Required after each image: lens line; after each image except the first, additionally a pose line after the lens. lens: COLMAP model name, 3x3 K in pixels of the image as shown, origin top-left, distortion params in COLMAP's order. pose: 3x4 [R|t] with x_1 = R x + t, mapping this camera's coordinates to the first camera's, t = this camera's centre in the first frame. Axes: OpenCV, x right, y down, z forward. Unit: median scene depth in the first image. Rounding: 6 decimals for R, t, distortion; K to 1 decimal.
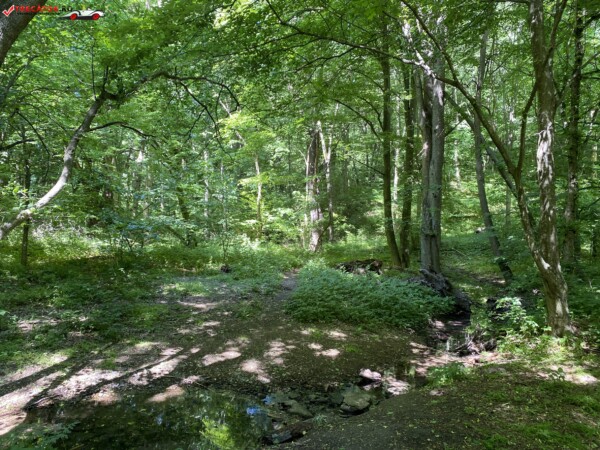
lens RADIAL K [[444.9, 0, 302.1], [0, 444.9, 225.1], [0, 0, 1]] dist [0.005899, -0.000146]
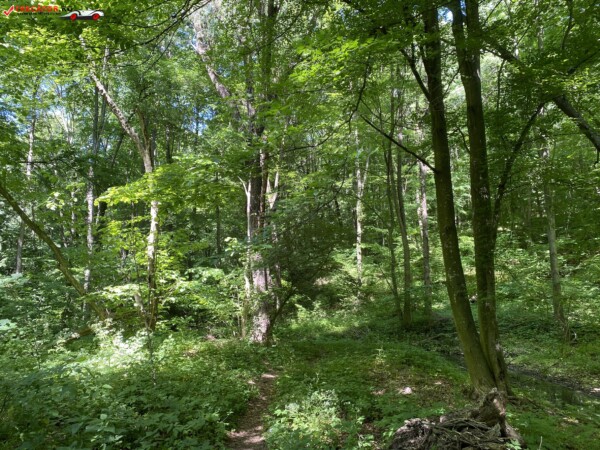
lens RADIAL K [[444.9, 0, 299.2], [0, 444.9, 223.9], [0, 0, 1]] dist [0.005899, -0.000146]
pose [[0.987694, 0.008717, 0.156157, -0.018209], [0.016961, 0.986587, -0.162352, 0.001813], [-0.155478, 0.163002, 0.974298, 0.488971]]
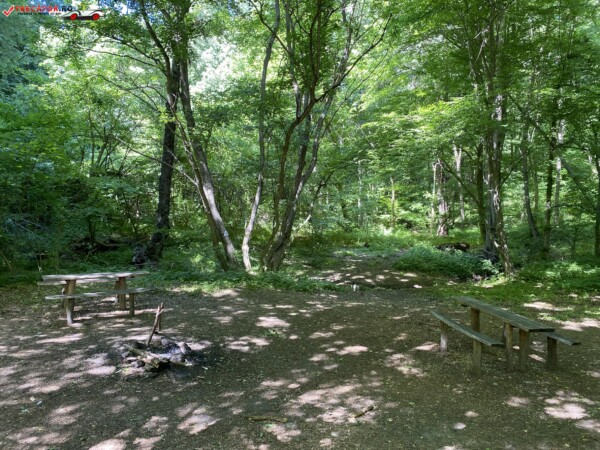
lens RADIAL K [[444.9, 0, 299.8], [0, 444.9, 222.0], [0, 0, 1]] dist [0.005899, -0.000146]
pose [[0.937949, 0.009334, -0.346649, 0.116725], [0.002259, 0.999452, 0.033025, -0.032664], [0.346767, -0.031759, 0.937414, -0.457937]]
